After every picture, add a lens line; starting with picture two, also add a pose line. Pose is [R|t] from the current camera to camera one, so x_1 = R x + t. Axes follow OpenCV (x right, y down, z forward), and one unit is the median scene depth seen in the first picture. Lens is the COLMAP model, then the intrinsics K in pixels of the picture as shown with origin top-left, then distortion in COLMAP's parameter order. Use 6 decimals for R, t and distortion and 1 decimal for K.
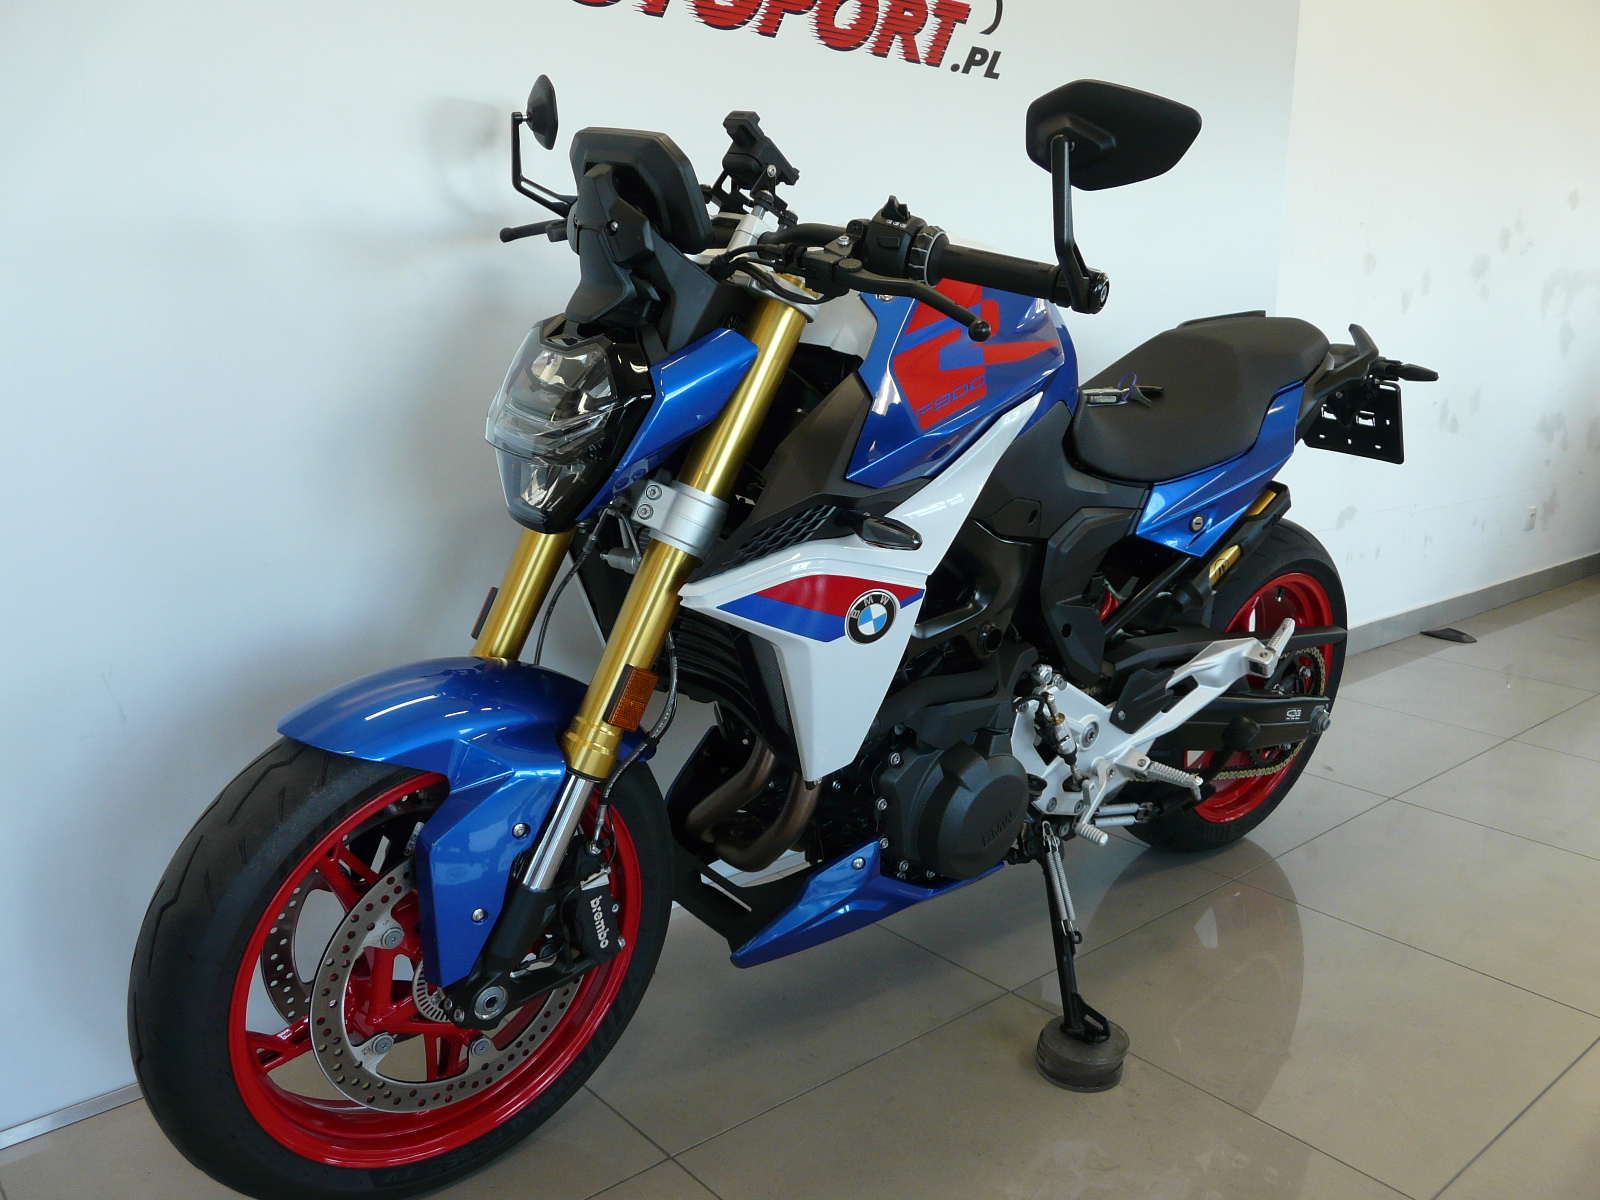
lens RADIAL K [[1330.3, 0, 795.5], [0, 1330.3, 605.4], [0, 0, 1]] dist [-0.083564, 0.106953]
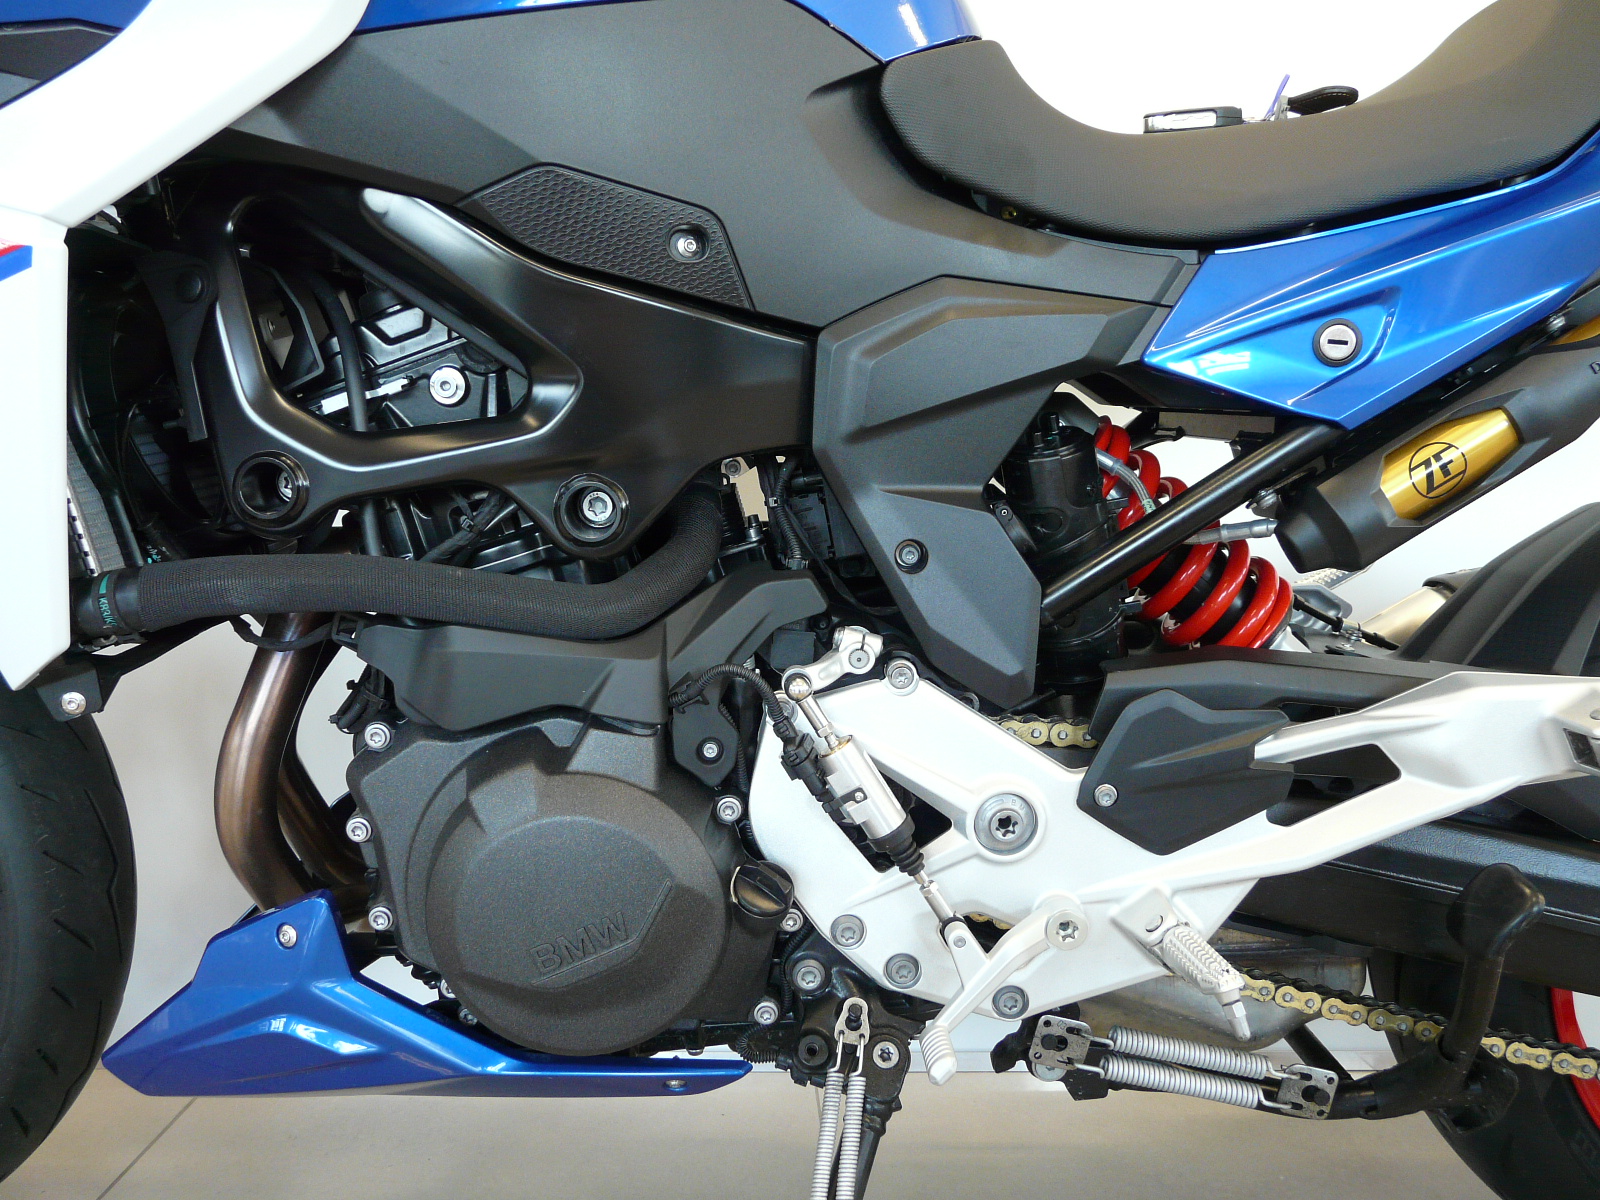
lens RADIAL K [[1328.5, 0, 795.4], [0, 1328.5, 599.3], [0, 0, 1]] dist [-0.086823, 0.111246]
pose [[0.781352, 0.027992, -0.623463, 0.577506], [-0.148241, 0.978727, -0.141840, 0.130047], [0.606229, 0.203249, 0.768880, 0.825029]]
